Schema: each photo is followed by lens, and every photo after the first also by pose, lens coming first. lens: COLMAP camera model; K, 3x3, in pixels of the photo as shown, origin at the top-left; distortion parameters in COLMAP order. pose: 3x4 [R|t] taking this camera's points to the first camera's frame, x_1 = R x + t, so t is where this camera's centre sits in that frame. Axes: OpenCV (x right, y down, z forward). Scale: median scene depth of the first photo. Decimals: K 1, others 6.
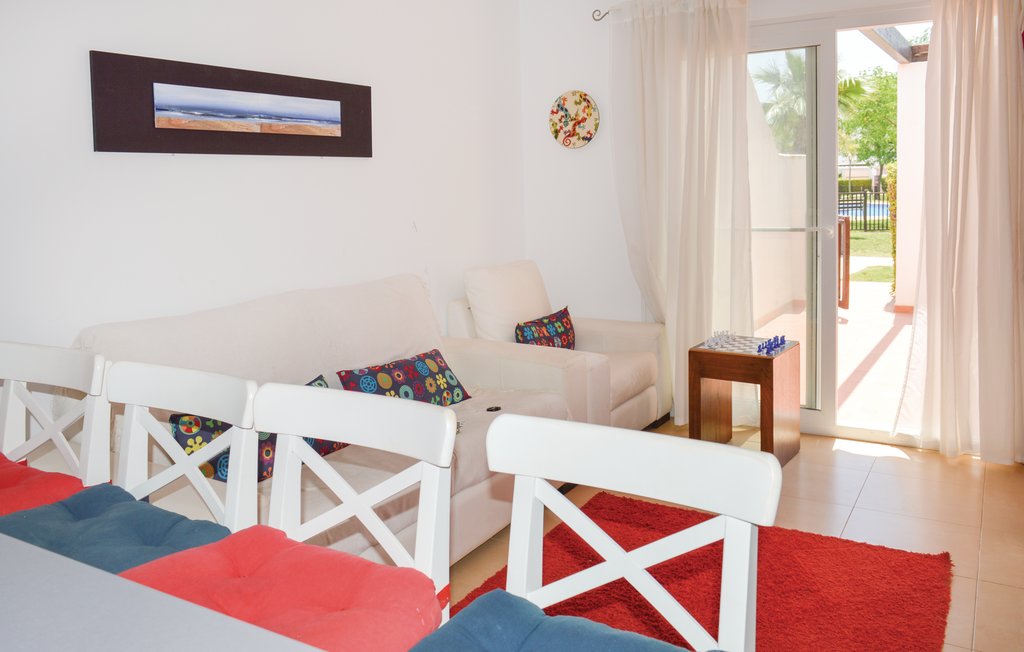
lens RADIAL K [[831.0, 0, 512.0], [0, 831.0, 326.0], [0, 0, 1]] dist [-0.005913, -0.004911]
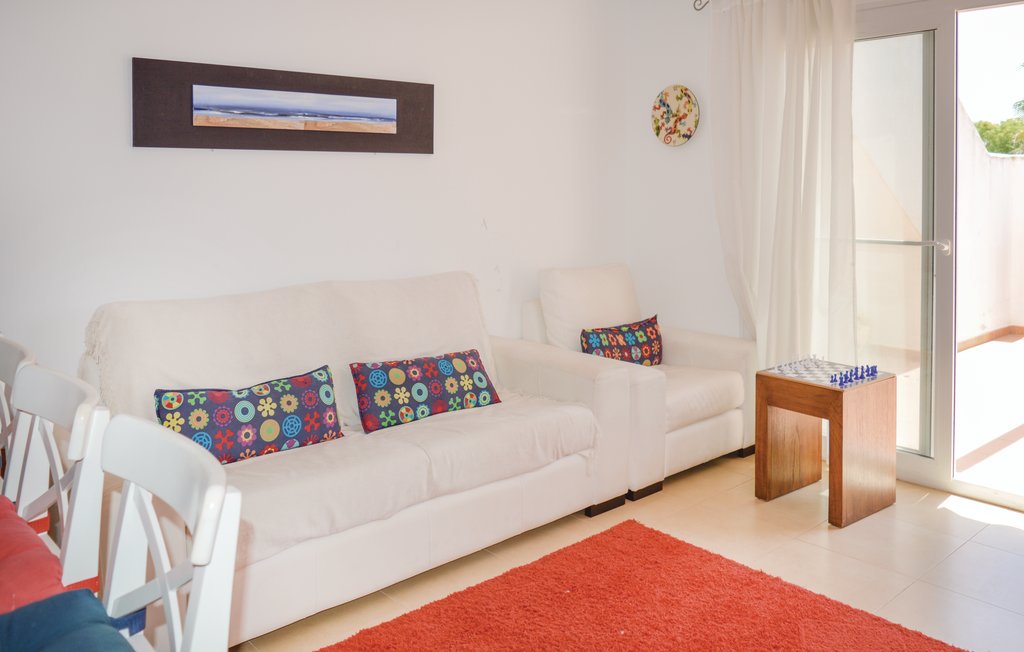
lens RADIAL K [[852.6, 0, 512.8], [0, 852.6, 288.1], [0, 0, 1]] dist [-0.009023, 0.000040]
pose [[0.952110, 0.057585, -0.300283, 0.236651], [-0.070143, 0.997049, -0.031201, -0.015100], [0.297601, 0.050769, 0.953340, 0.050421]]
